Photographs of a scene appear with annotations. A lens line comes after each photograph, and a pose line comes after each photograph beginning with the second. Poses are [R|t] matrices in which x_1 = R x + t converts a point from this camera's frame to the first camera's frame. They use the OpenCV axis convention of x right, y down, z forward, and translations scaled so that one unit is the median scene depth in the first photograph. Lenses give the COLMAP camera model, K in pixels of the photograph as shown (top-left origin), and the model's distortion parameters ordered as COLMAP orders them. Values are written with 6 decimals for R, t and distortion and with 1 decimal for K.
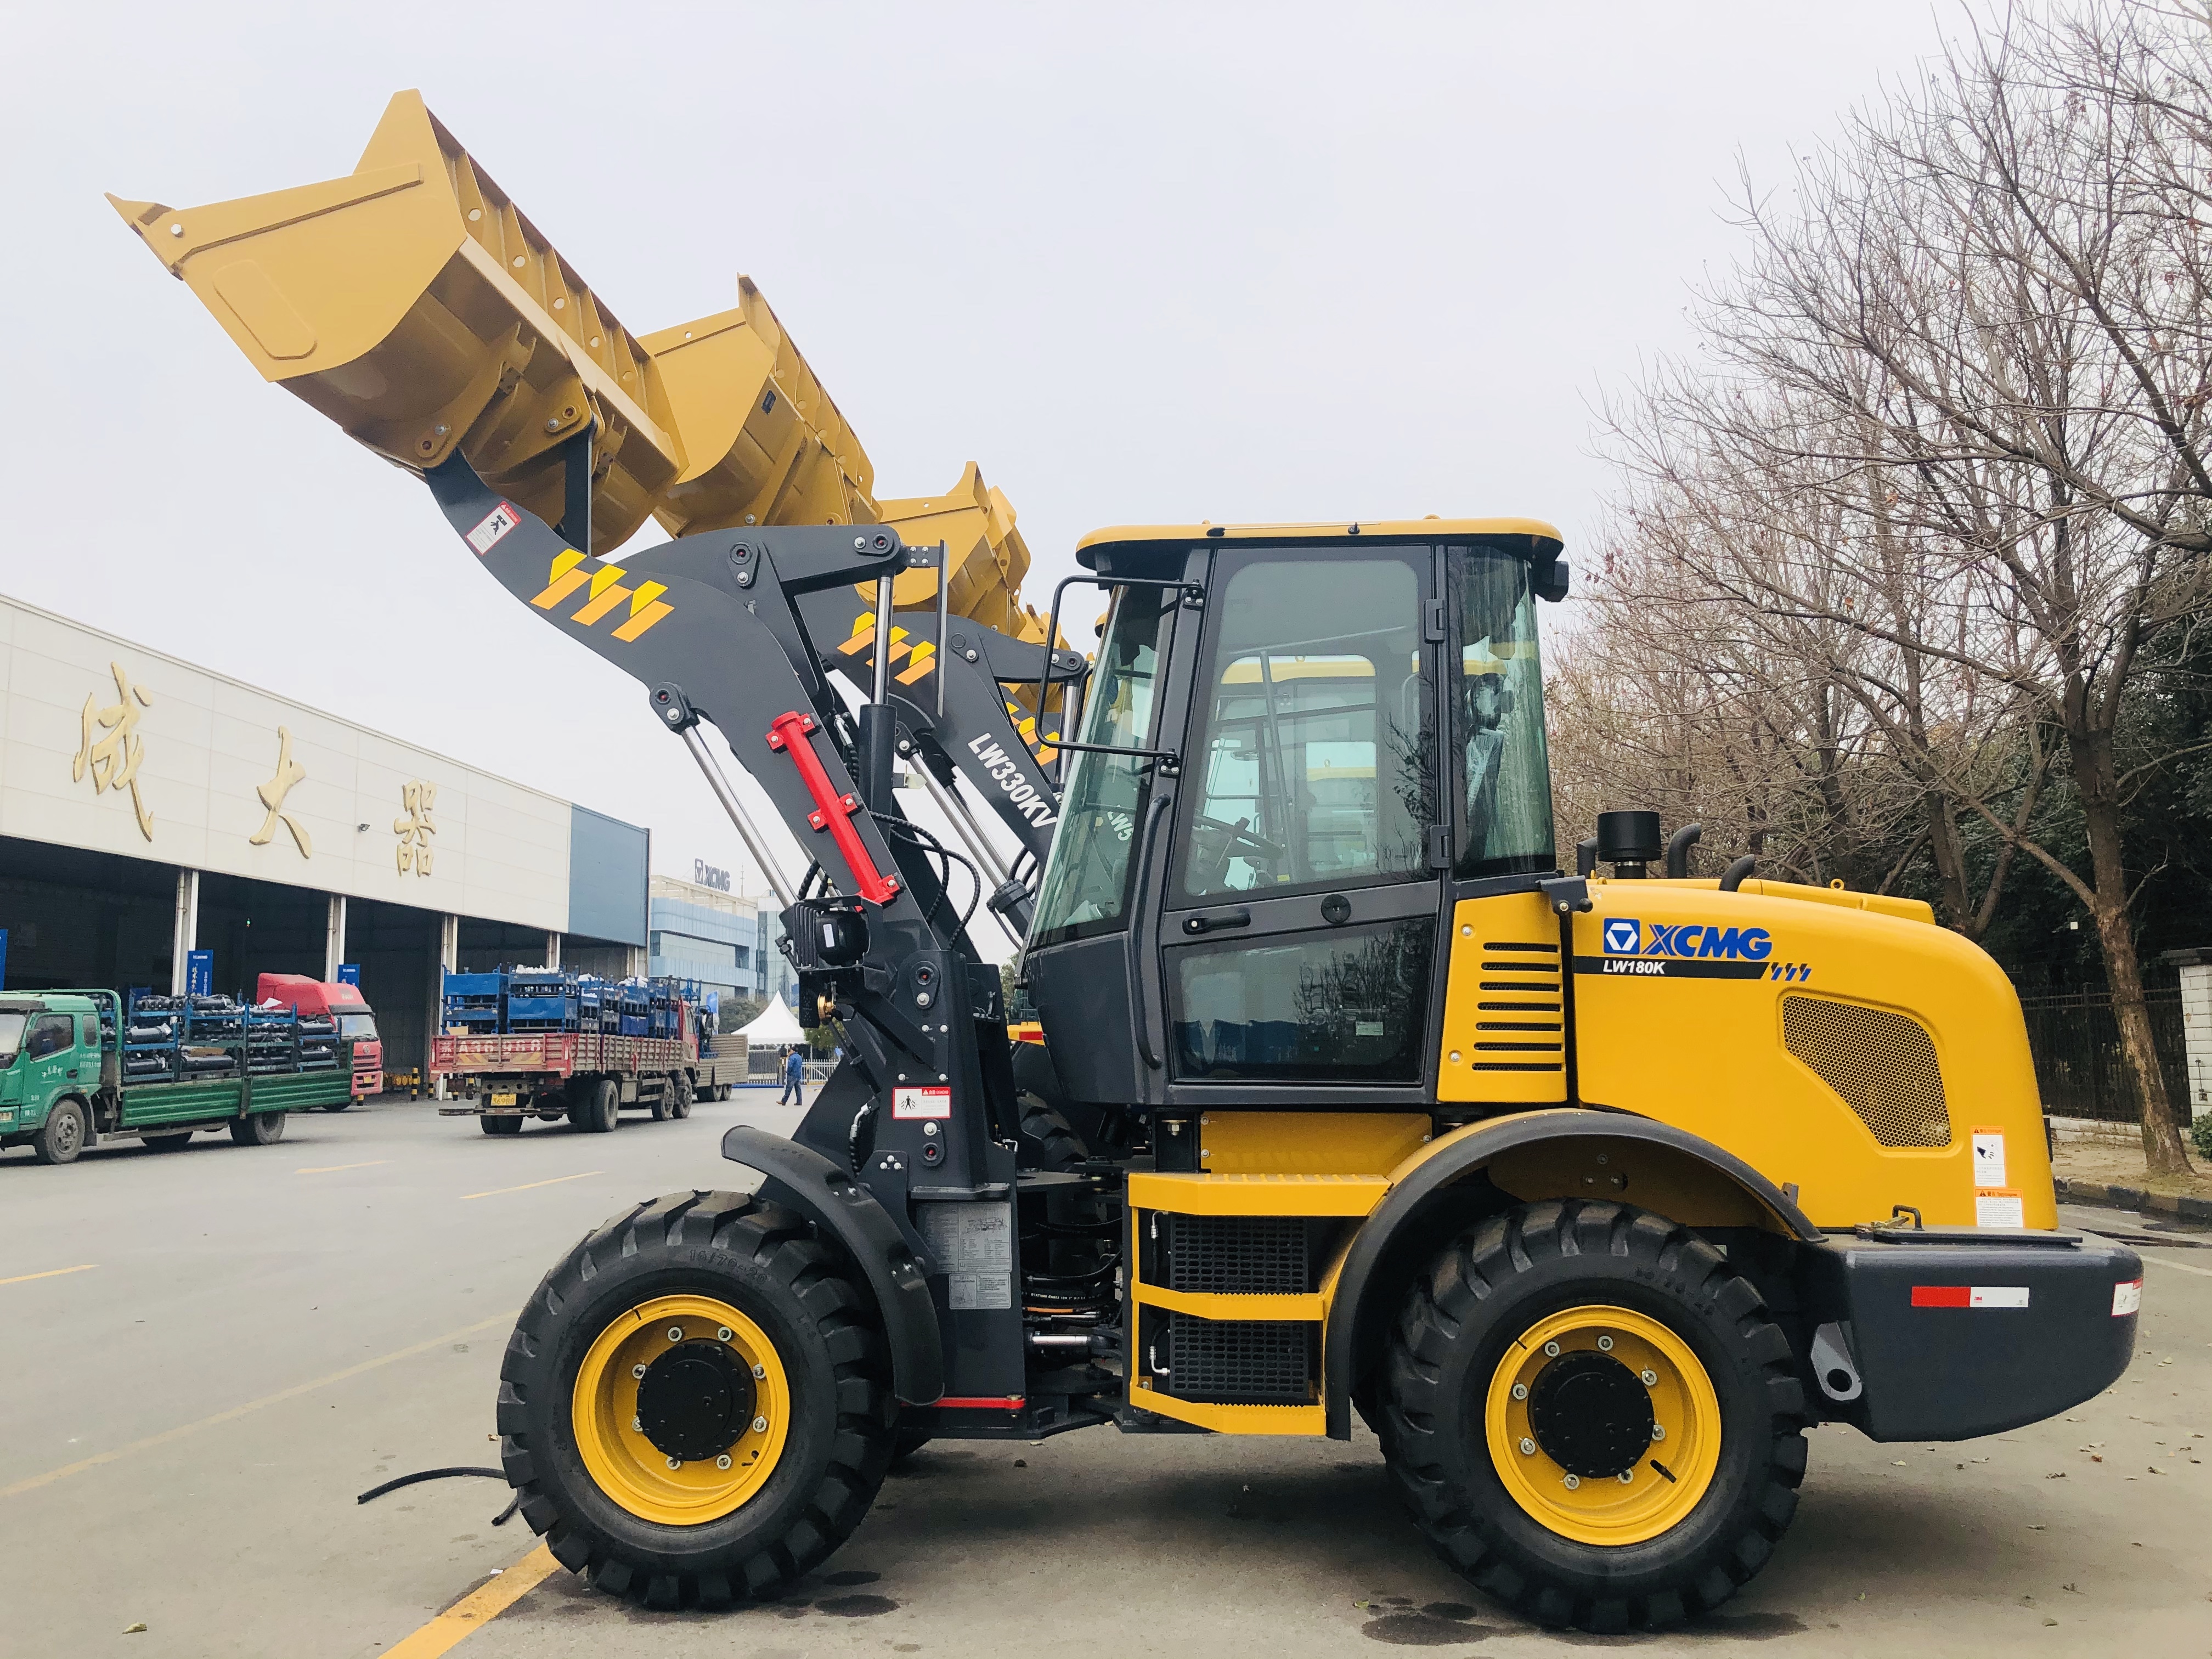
lens RADIAL K [[1819.7, 0, 1105.0], [0, 1819.7, 829.0], [0, 0, 1]] dist [0.057259, -0.048687]
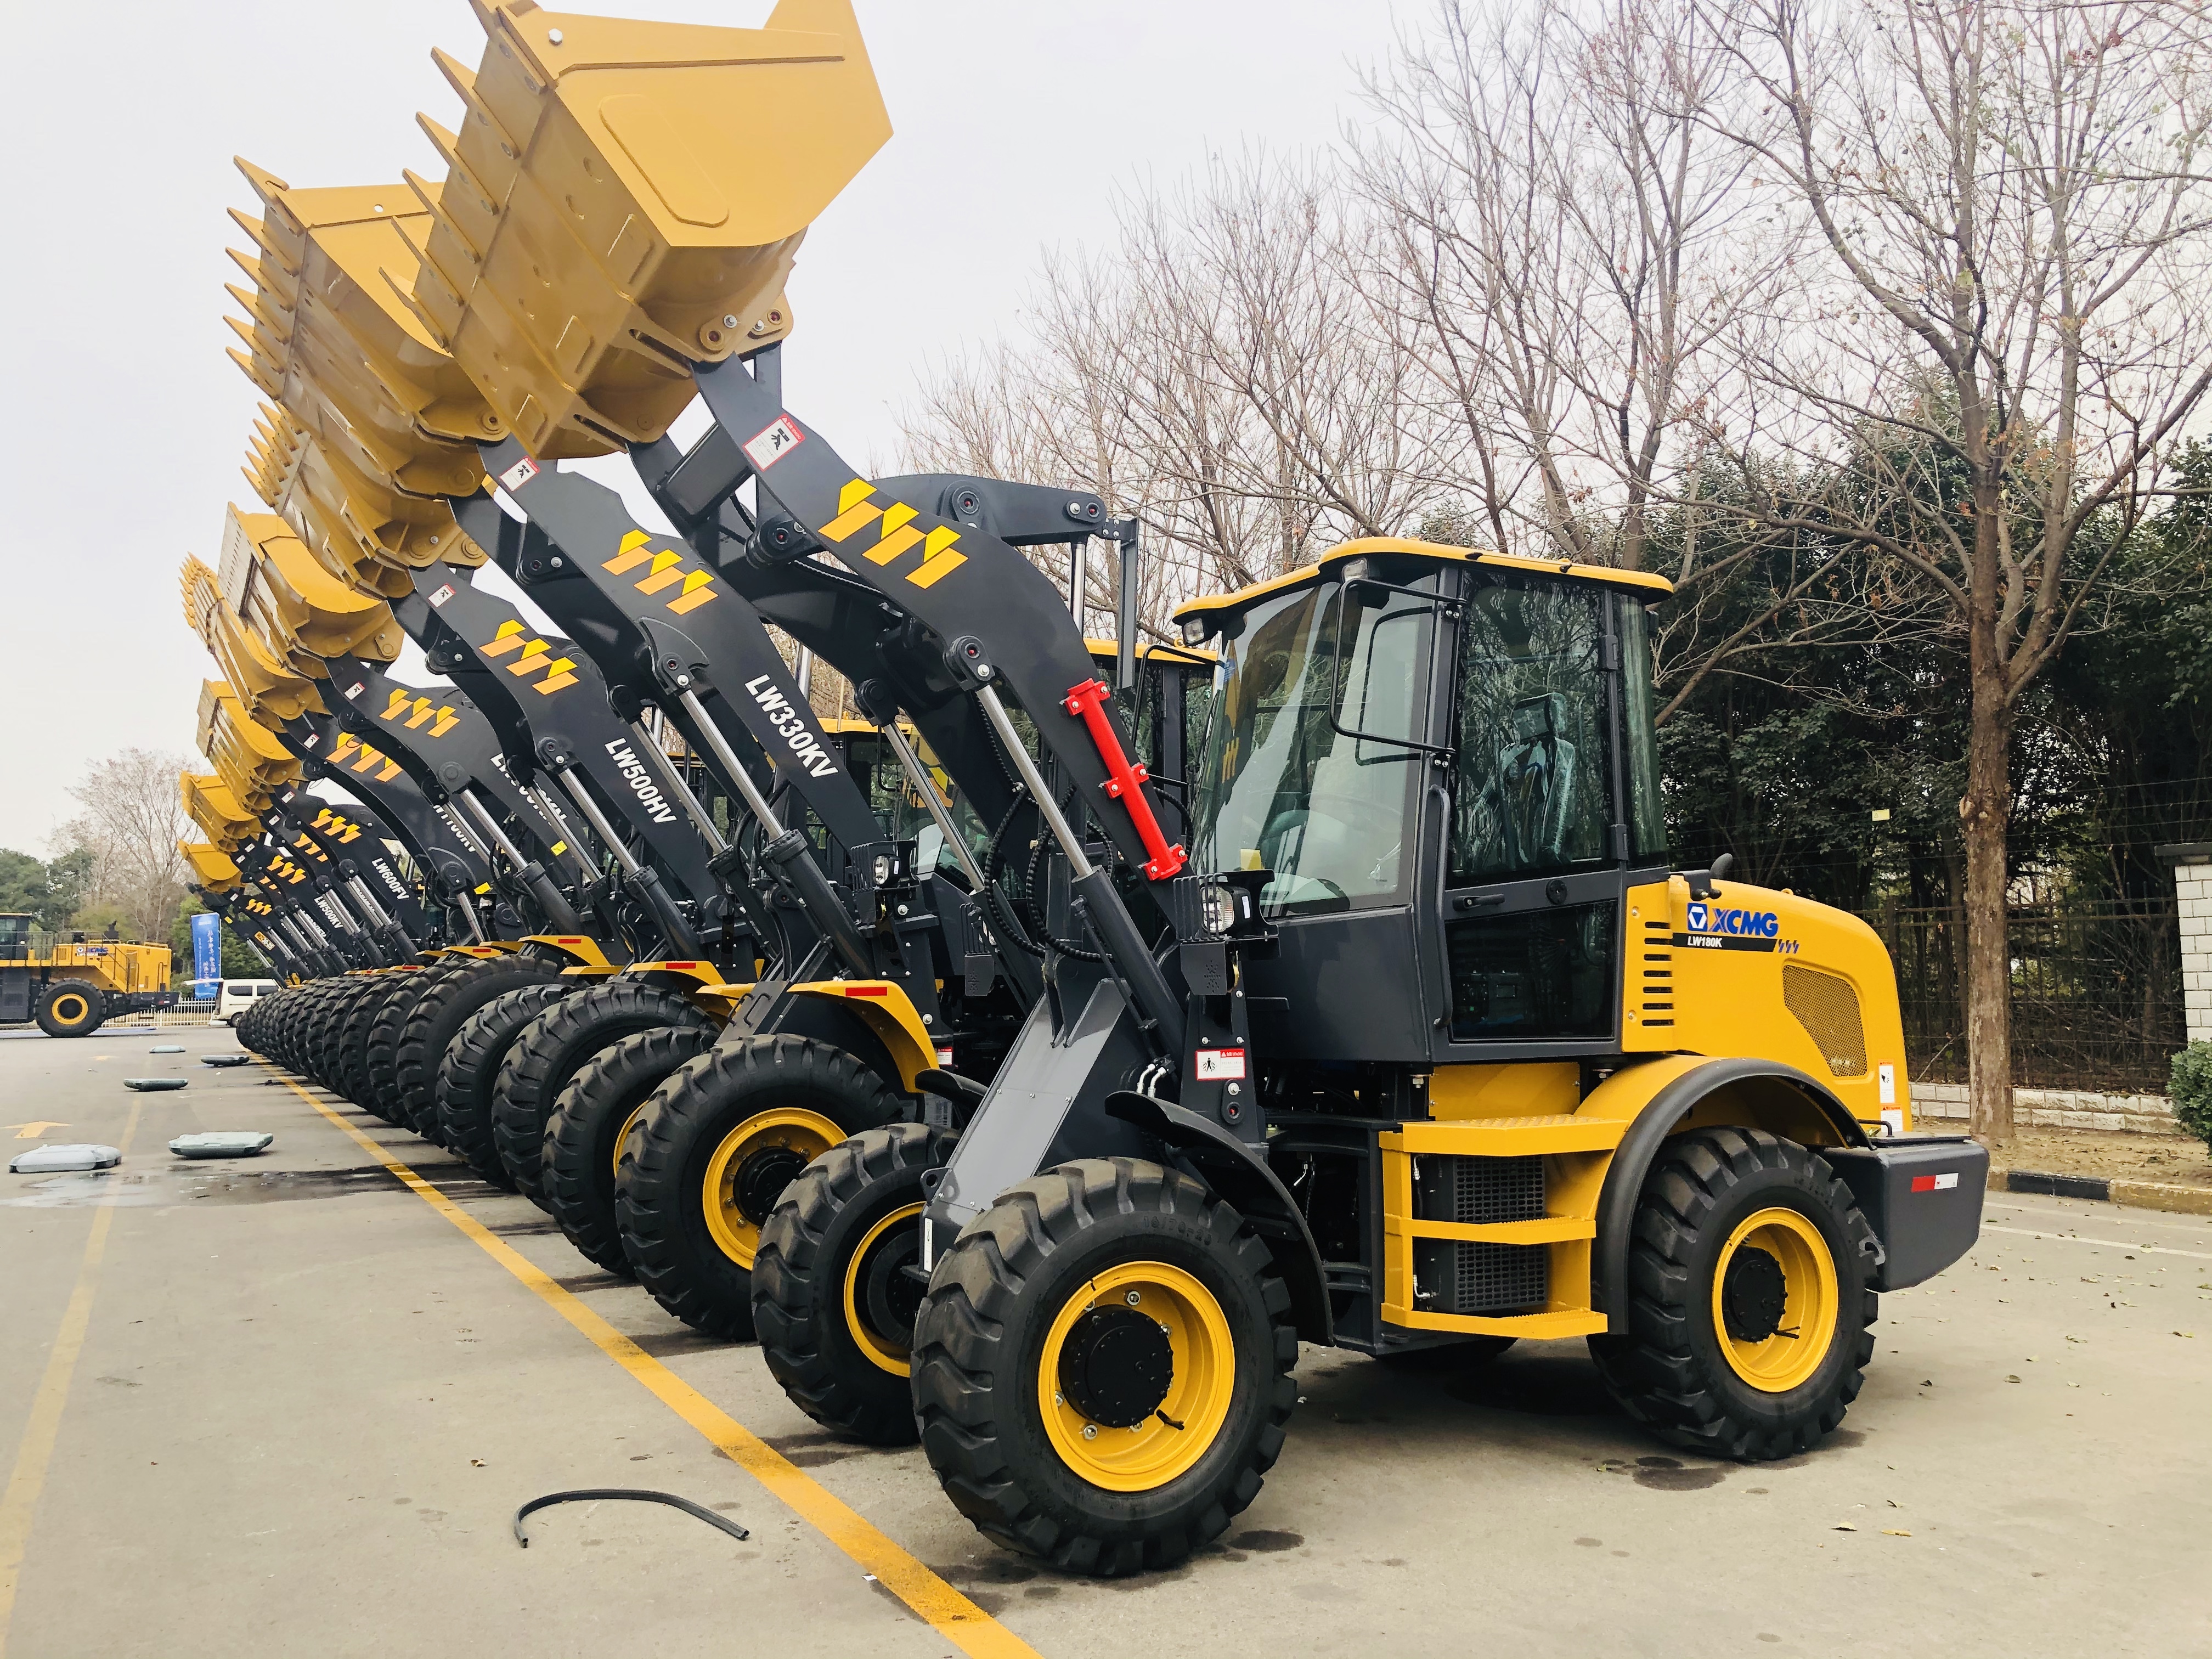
lens RADIAL K [[1819.7, 0, 1106.3], [0, 1819.7, 829.5], [0, 0, 1]] dist [0.057259, -0.048687]
pose [[0.843319, 0.040749, 0.535866, -0.739032], [-0.060170, 0.998011, 0.018802, -0.000741], [-0.534034, -0.048099, 0.844094, 0.158670]]
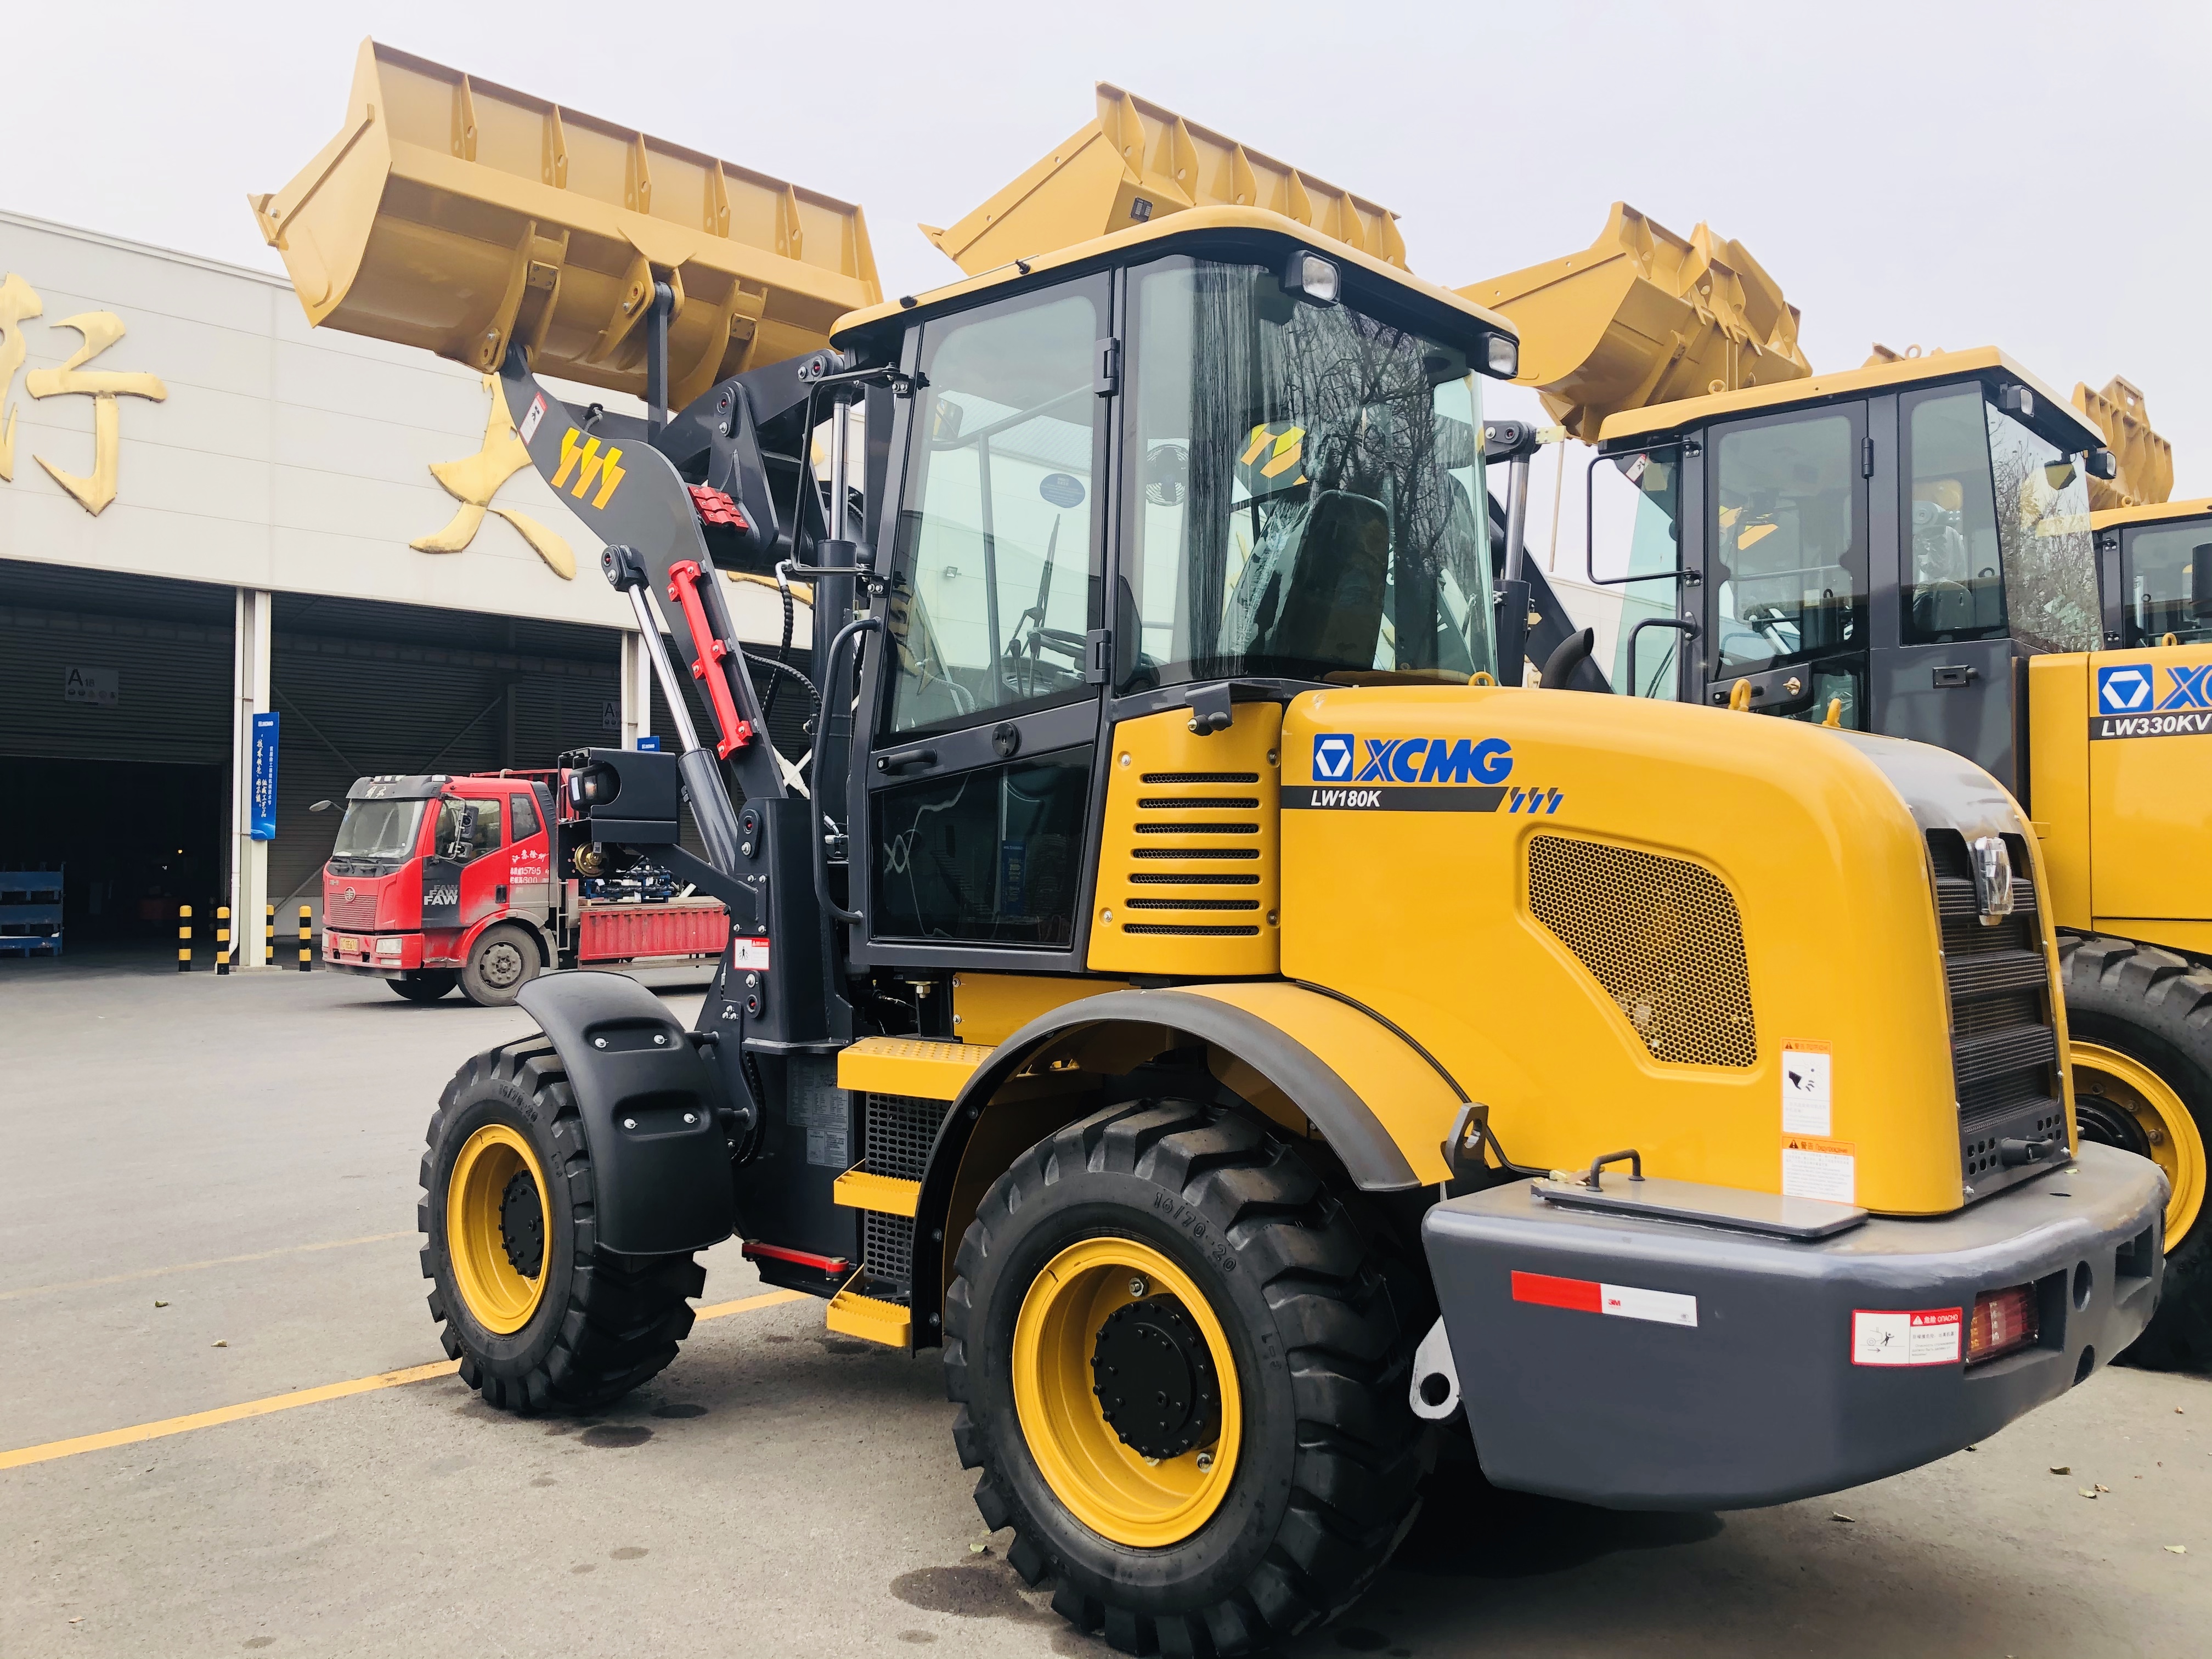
lens RADIAL K [[1819.7, 0, 1098.0], [0, 1819.7, 822.5], [0, 0, 1]] dist [0.057259, -0.048687]
pose [[0.782690, -0.014927, -0.622232, 0.667067], [0.072991, 0.995016, 0.067944, 0.028043], [0.618117, -0.098596, 0.779879, 0.367169]]
